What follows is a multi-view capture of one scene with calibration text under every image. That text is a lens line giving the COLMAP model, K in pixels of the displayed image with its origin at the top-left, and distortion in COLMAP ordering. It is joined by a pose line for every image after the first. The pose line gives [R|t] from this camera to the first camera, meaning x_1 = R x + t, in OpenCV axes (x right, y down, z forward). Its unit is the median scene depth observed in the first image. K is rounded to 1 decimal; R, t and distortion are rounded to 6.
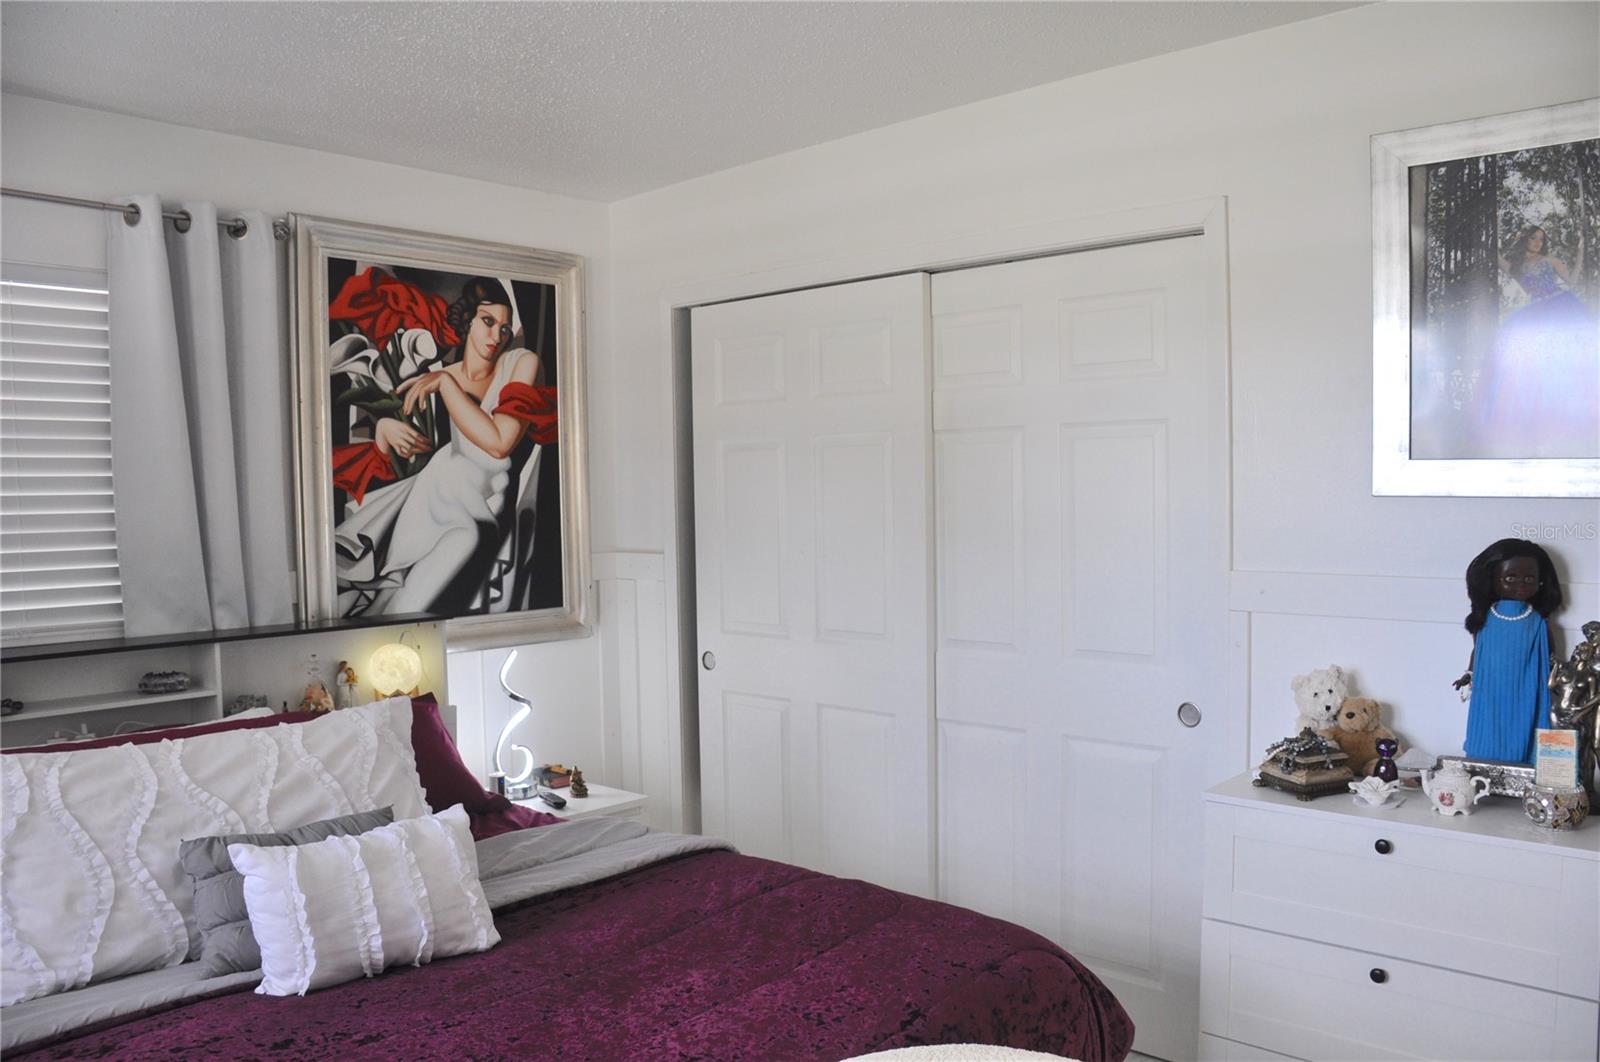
lens RADIAL K [[1253.0, 0, 798.0], [0, 1253.0, 533.6], [0, 0, 1]] dist [-0.146576, 0.098735]
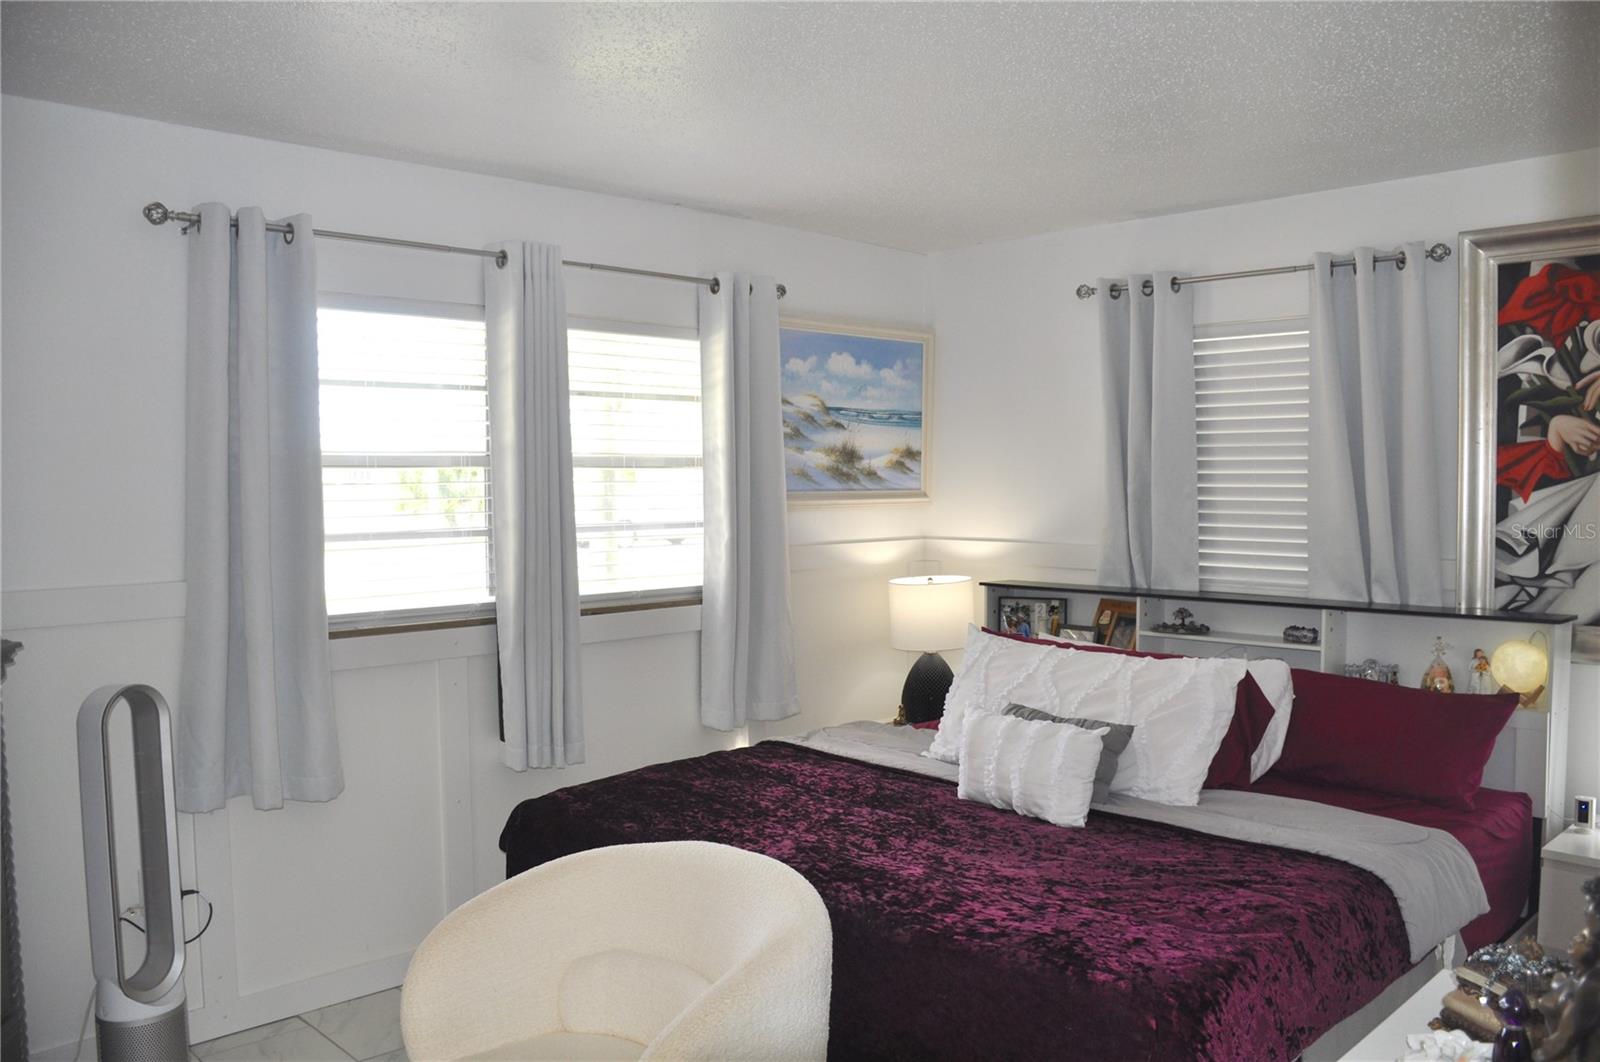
lens RADIAL K [[1253.0, 0, 799.0], [0, 1253.0, 535.0], [0, 0, 1]] dist [-0.146576, 0.098735]
pose [[-0.058846, 0.058860, -0.996530, 0.671825], [-0.030810, 0.997678, 0.060748, -0.038229], [0.997792, 0.034278, -0.056895, 0.455079]]
